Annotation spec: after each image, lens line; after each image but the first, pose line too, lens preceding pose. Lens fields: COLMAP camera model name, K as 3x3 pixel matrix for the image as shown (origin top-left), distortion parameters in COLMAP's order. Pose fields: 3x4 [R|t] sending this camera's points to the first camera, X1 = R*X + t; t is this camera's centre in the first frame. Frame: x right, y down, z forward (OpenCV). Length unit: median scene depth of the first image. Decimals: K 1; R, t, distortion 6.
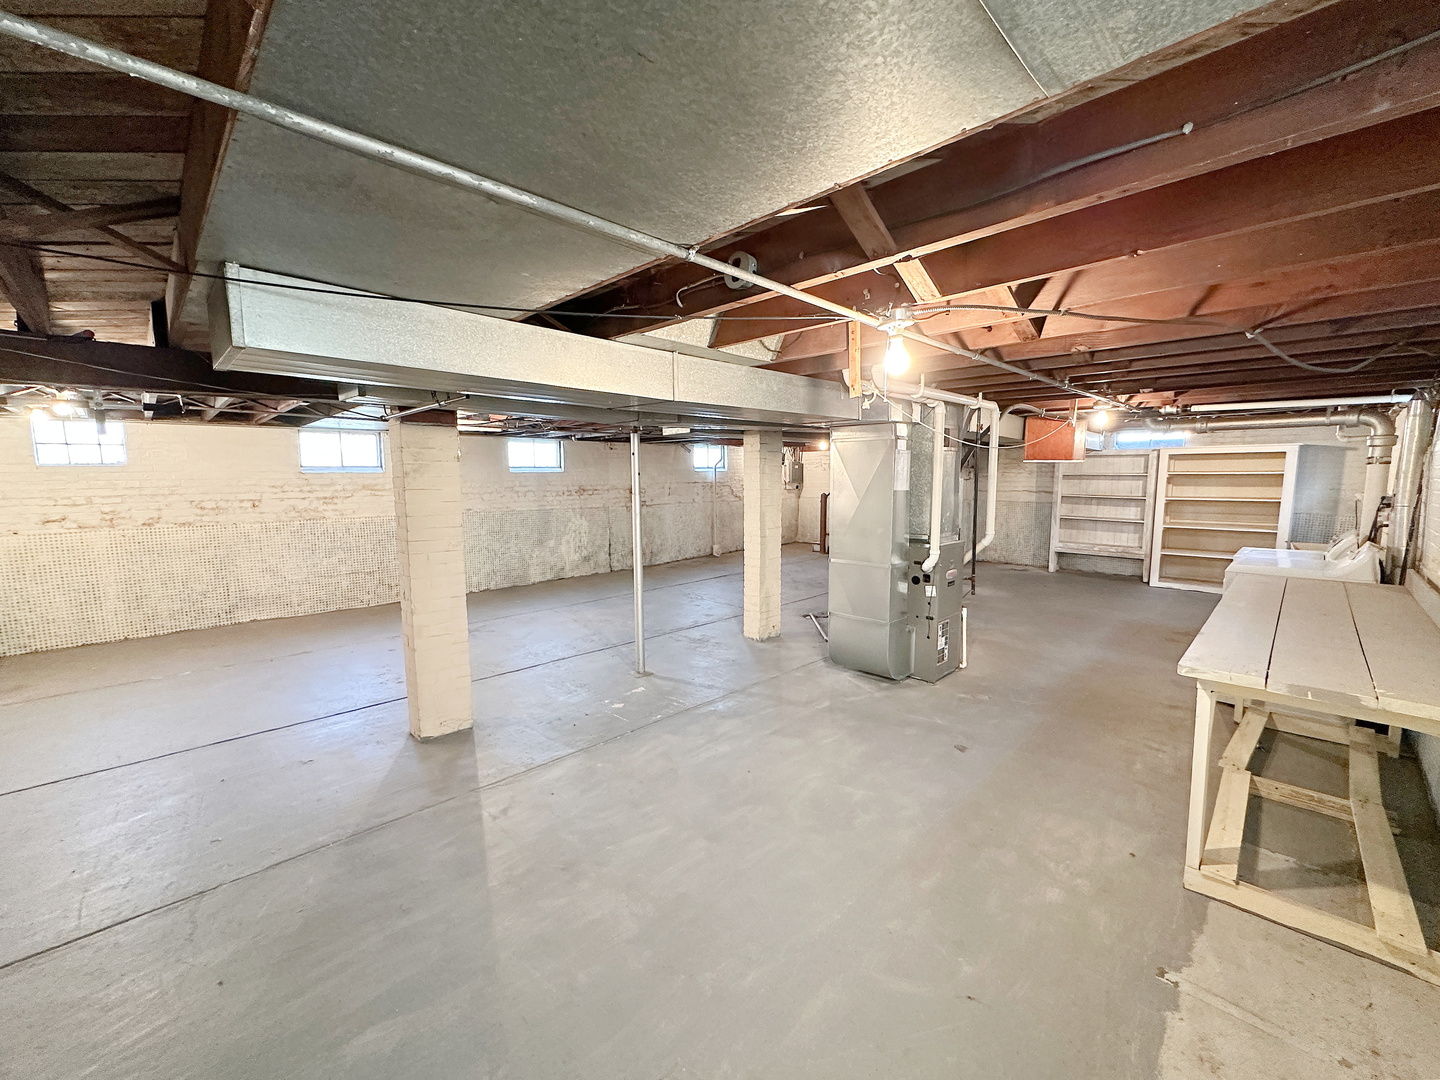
lens RADIAL K [[581.0, 0, 721.9], [0, 581.0, 540.3], [0, 0, 1]] dist [-0.003490, 0.000031]
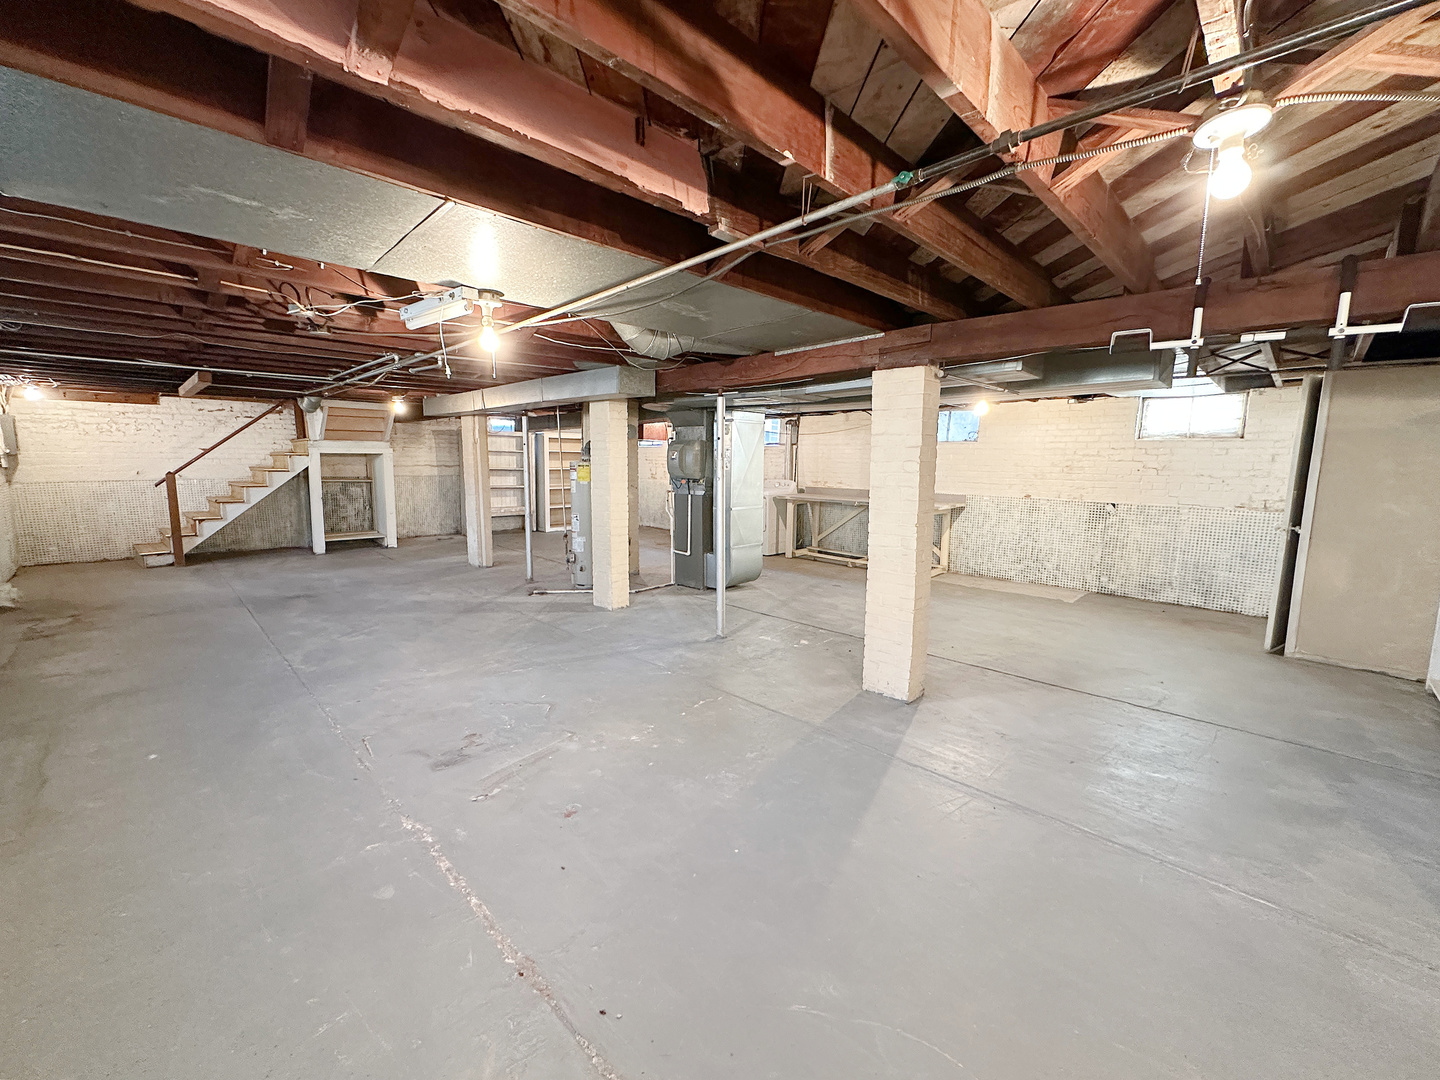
lens RADIAL K [[581.0, 0, 720.7], [0, 581.0, 536.8], [0, 0, 1]] dist [-0.003490, 0.000031]
pose [[-0.000290, -0.127076, 0.991893, -0.674872], [0.104676, 0.986440, 0.126408, -0.043848], [-0.994506, 0.103864, 0.013016, 0.587764]]
